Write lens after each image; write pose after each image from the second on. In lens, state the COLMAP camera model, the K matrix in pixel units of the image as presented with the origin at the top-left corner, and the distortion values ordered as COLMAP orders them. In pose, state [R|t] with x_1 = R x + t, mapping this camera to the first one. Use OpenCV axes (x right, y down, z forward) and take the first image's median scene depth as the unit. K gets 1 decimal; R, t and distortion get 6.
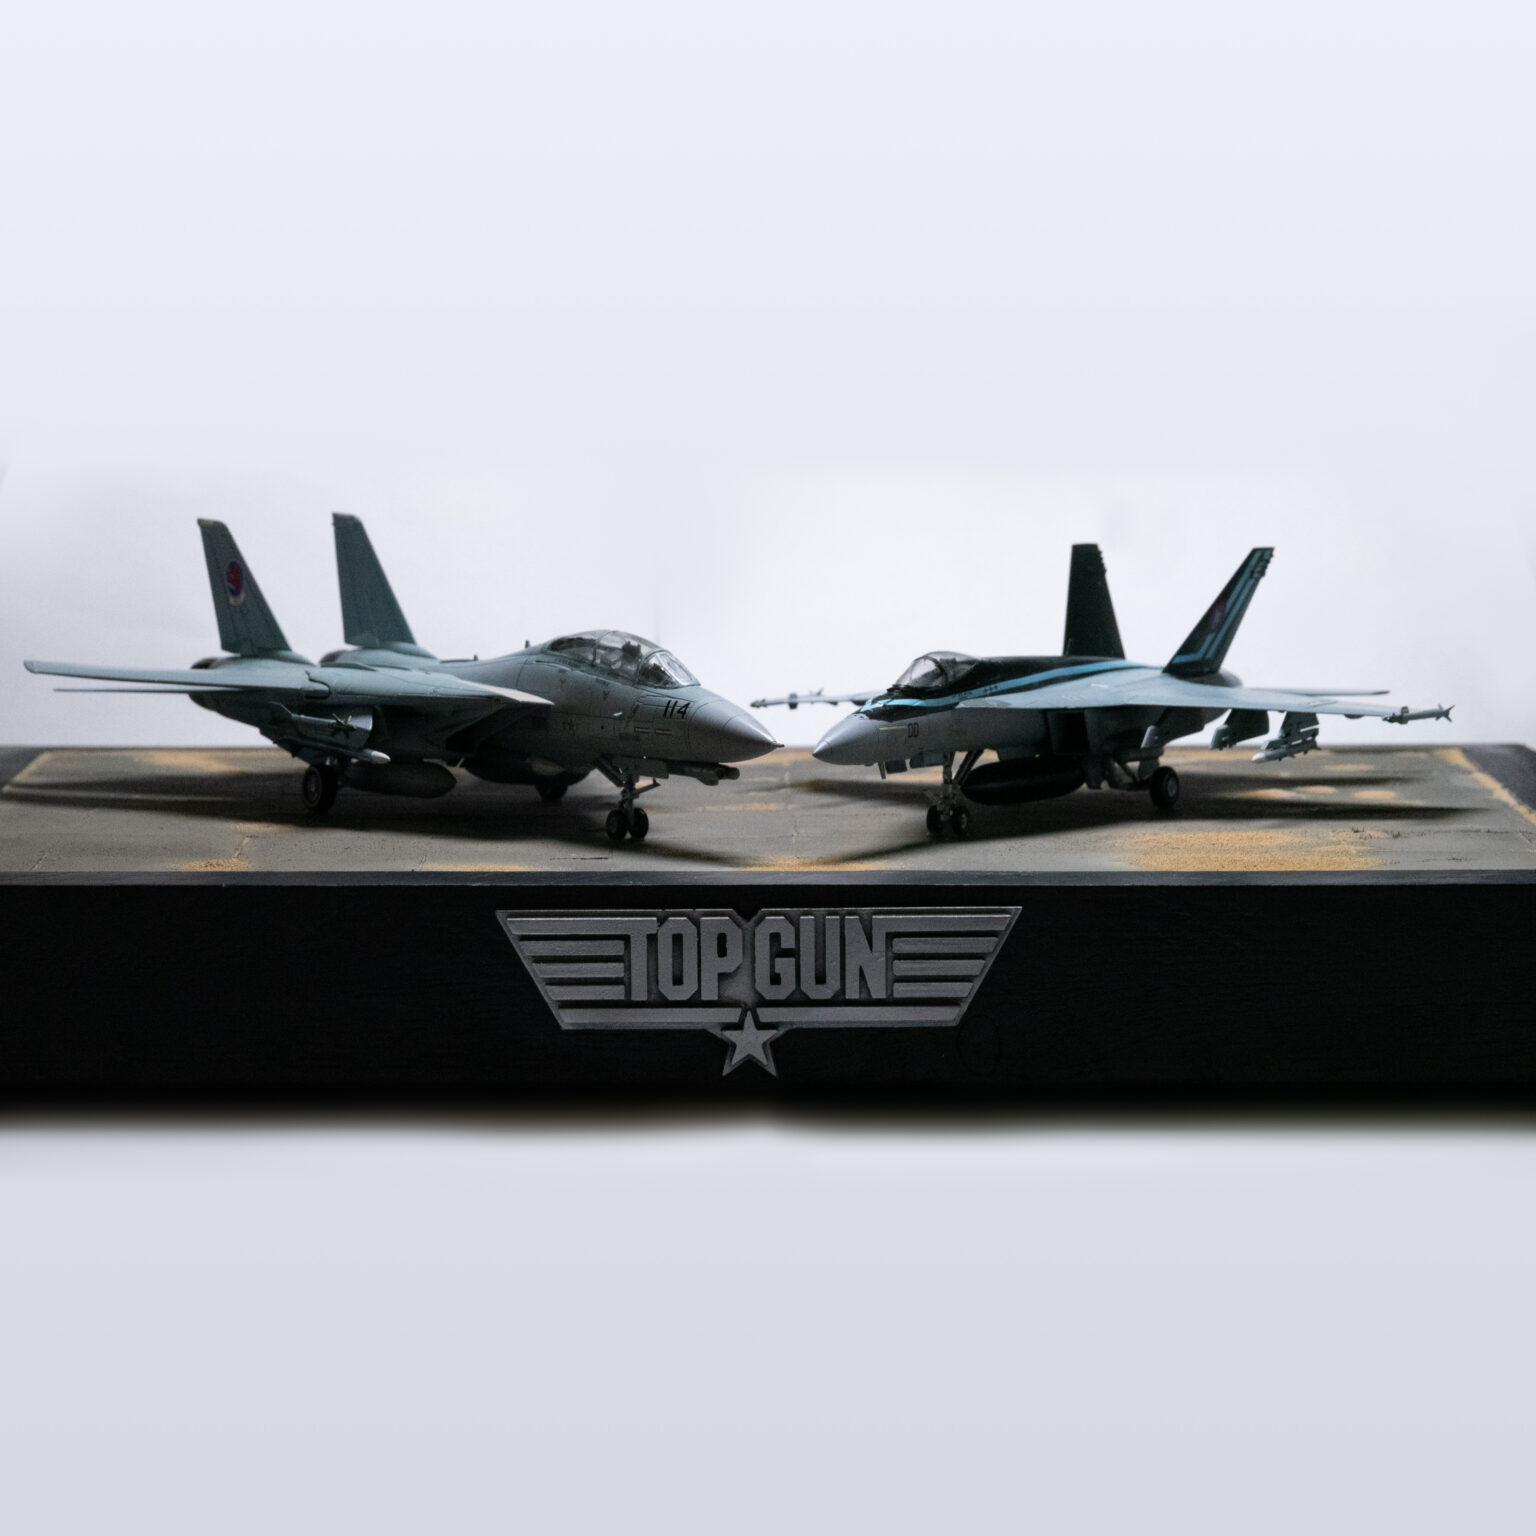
lens RADIAL K [[5792.4, 0, 768.0], [0, 5792.4, 768.0], [0, 0, 1]] dist [-0.240769, -1.562875]
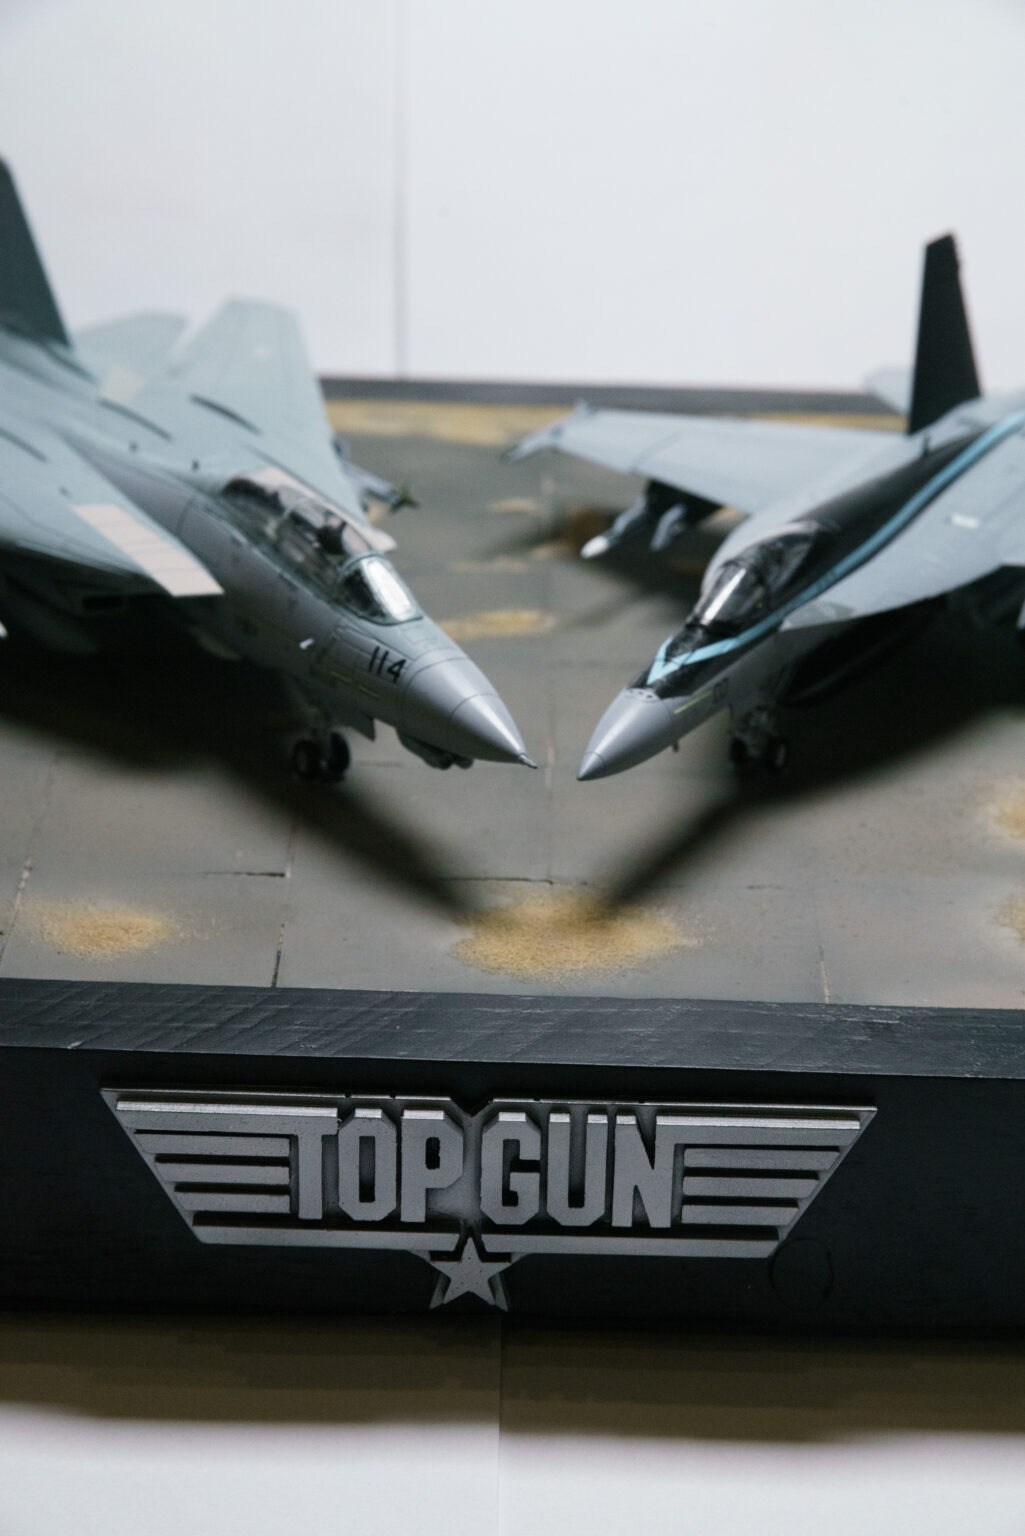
lens RADIAL K [[3843.5, 0, 512.5], [0, 3843.5, 768.0], [0, 0, 1]] dist [-0.313362, -0.237464]
pose [[0.999441, 0.033430, 0.000165, -0.000189], [-0.031838, 0.950333, 0.309603, -0.141642], [0.010193, -0.309435, 0.950866, 0.545996]]
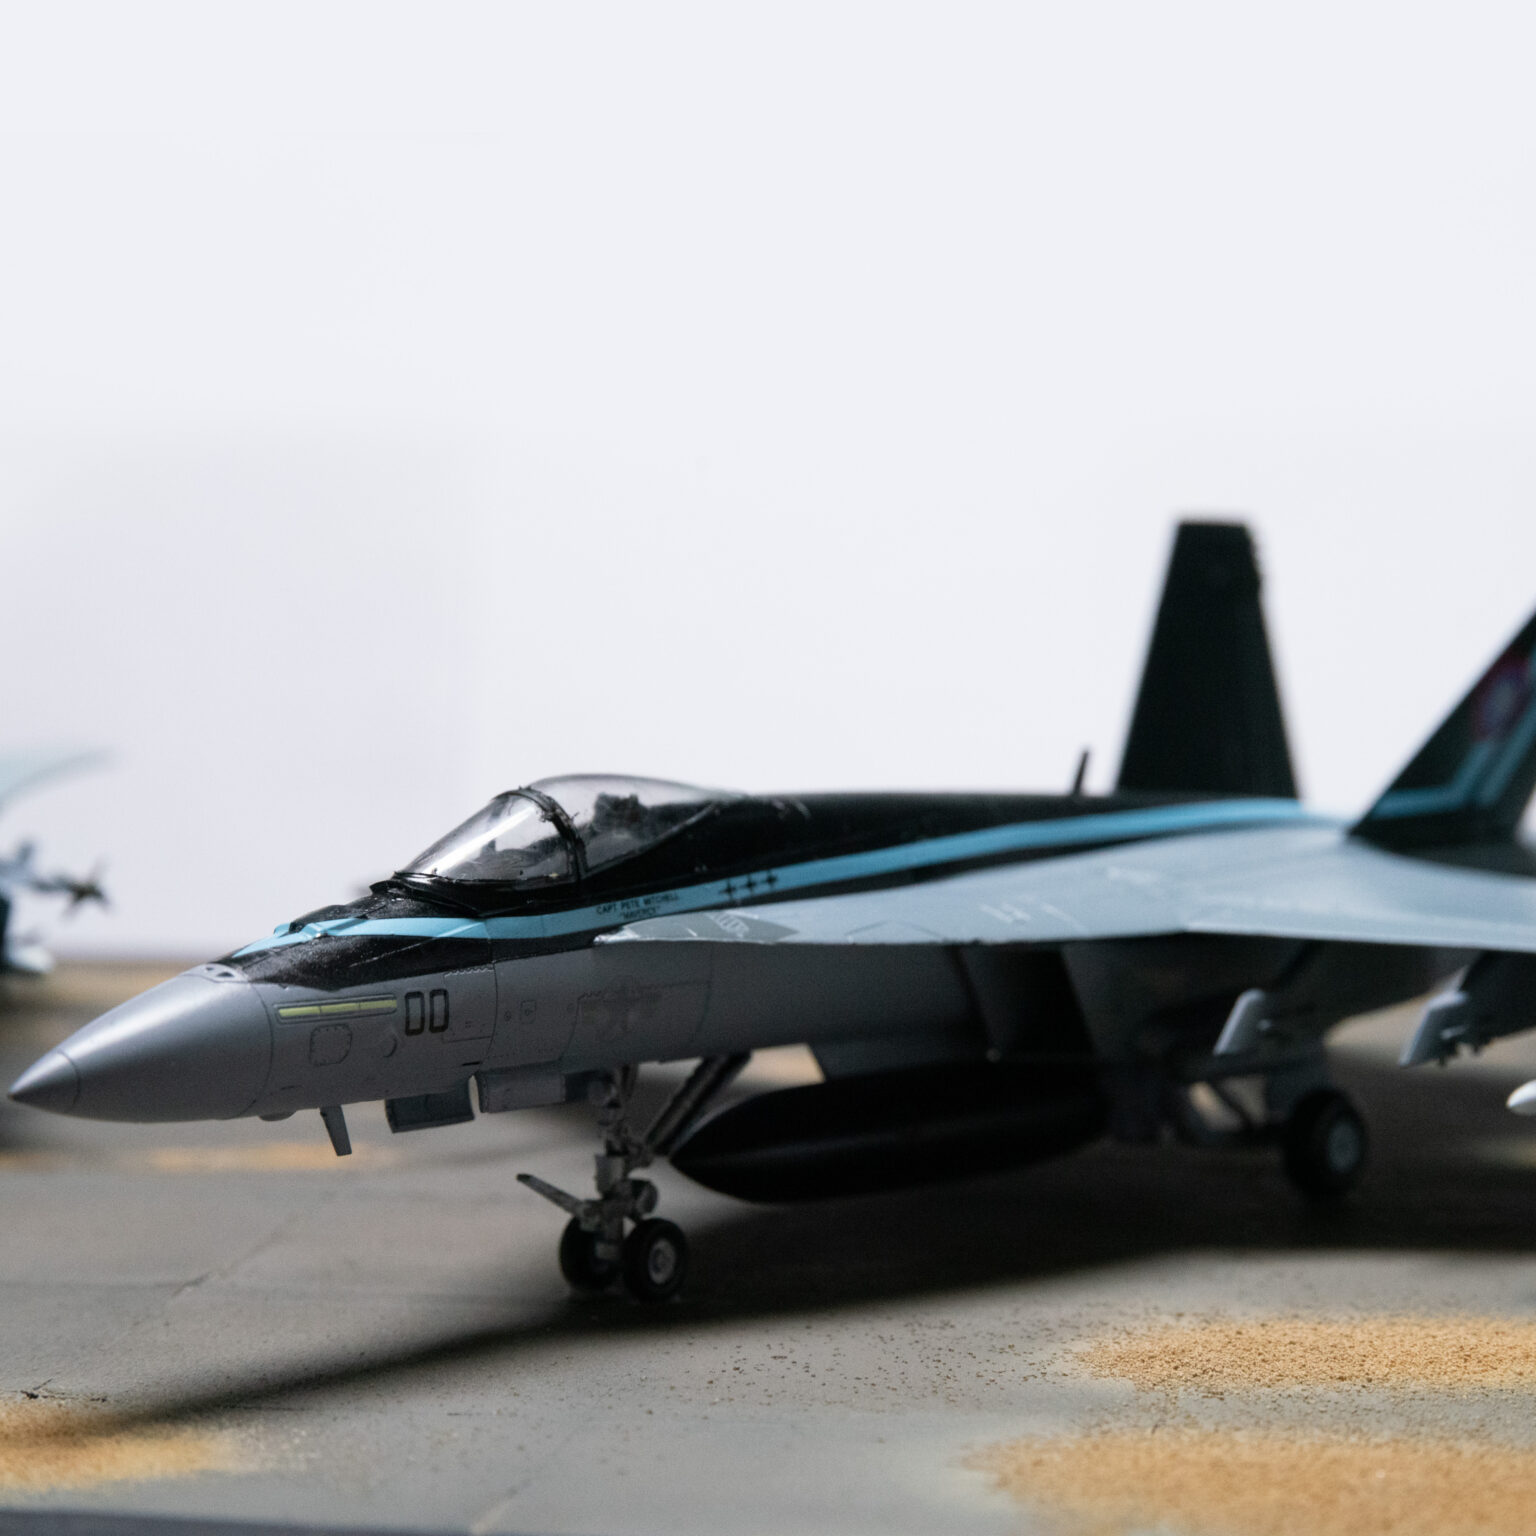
lens RADIAL K [[4977.6, 0, 768.0], [0, 4977.6, 768.0], [0, 0, 1]] dist [-0.179842, 0.439022]
pose [[0.987131, 0.018995, -0.158784, 0.088781], [-0.021506, 0.999669, -0.014109, -0.016835], [0.158463, 0.017342, 0.987213, 0.717894]]
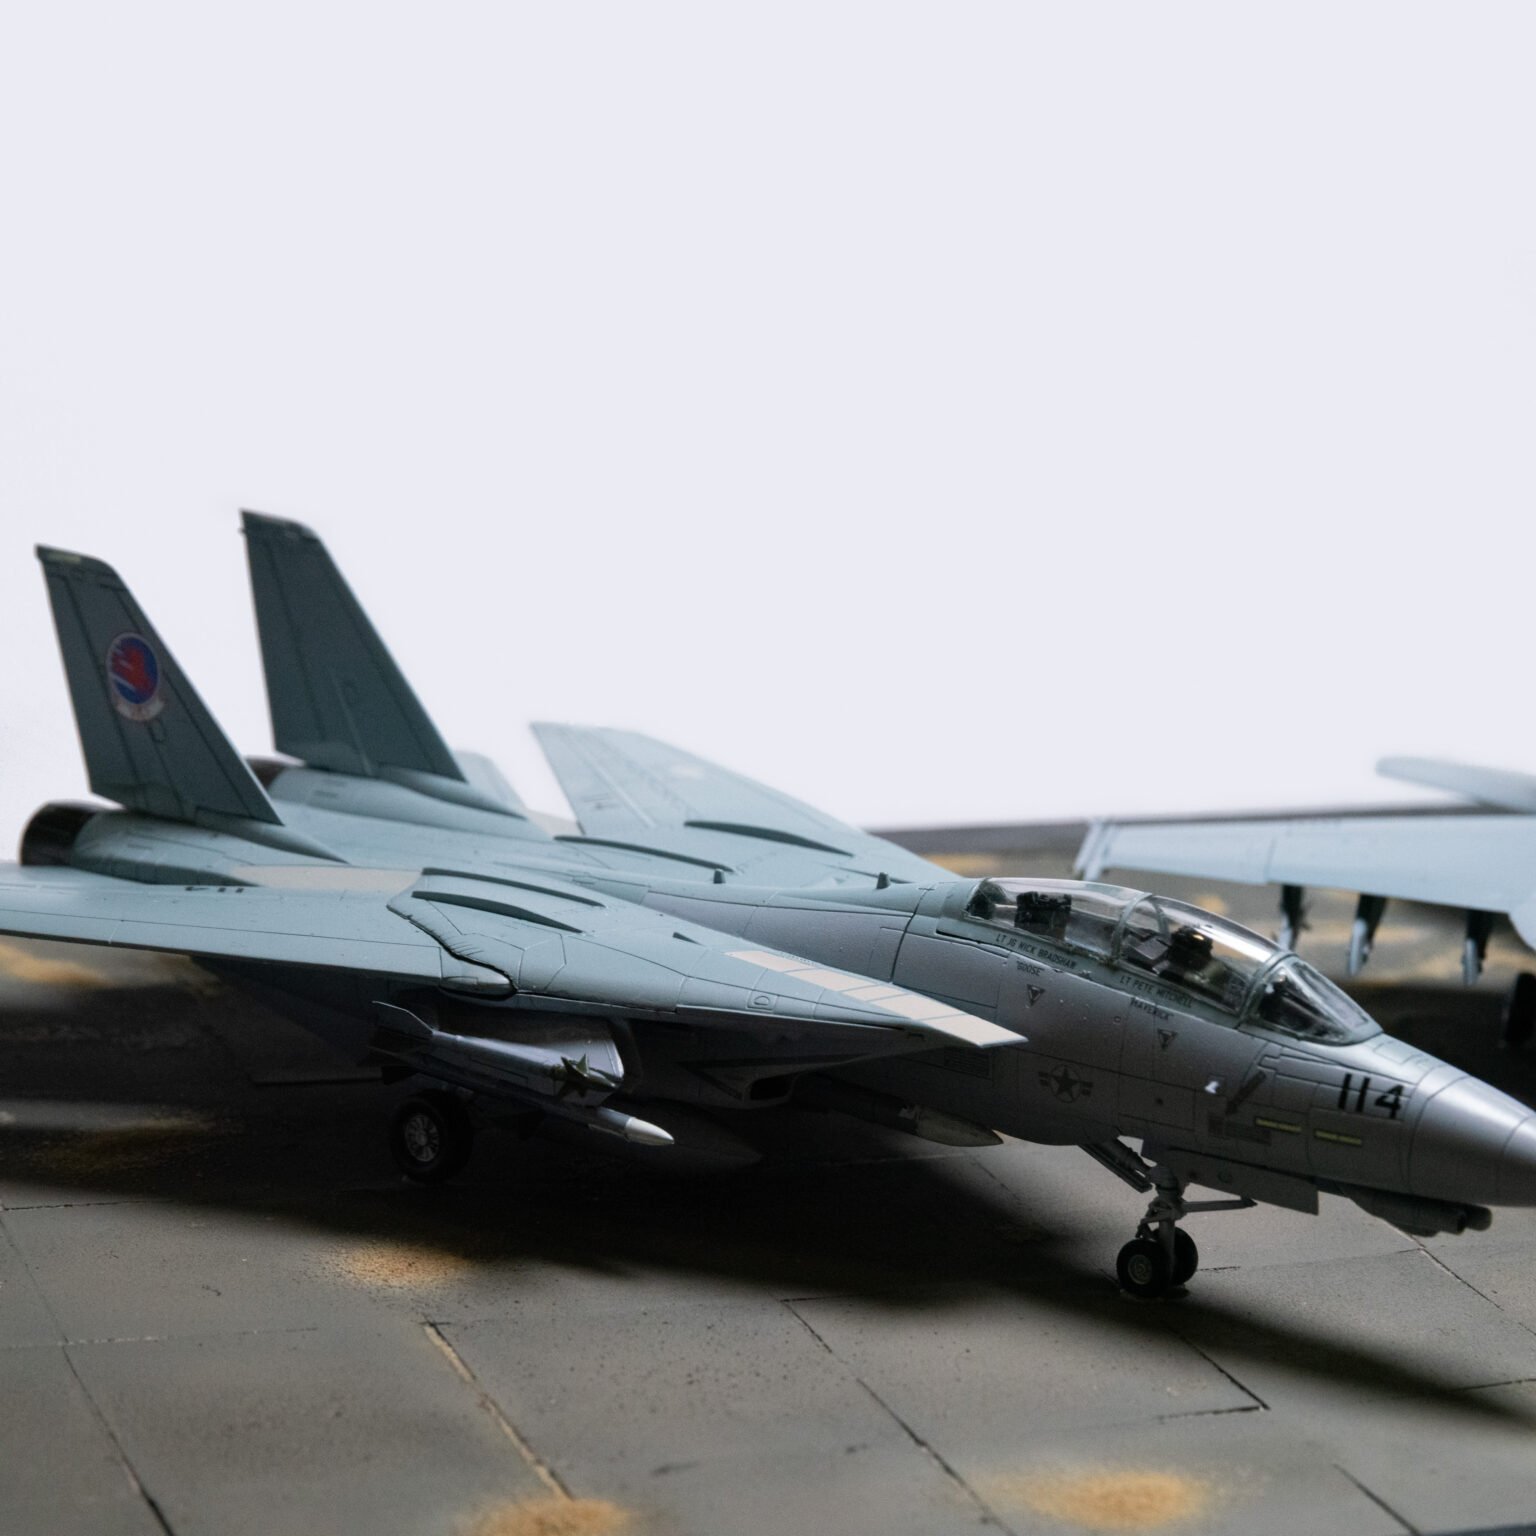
lens RADIAL K [[4977.6, 0, 768.0], [0, 4977.6, 768.0], [0, 0, 1]] dist [-0.179842, 0.439022]
pose [[0.951123, -0.033115, 0.307032, -0.194698], [-0.010376, 0.990246, 0.138943, -0.096519], [-0.308639, -0.135338, 0.941502, 0.607514]]
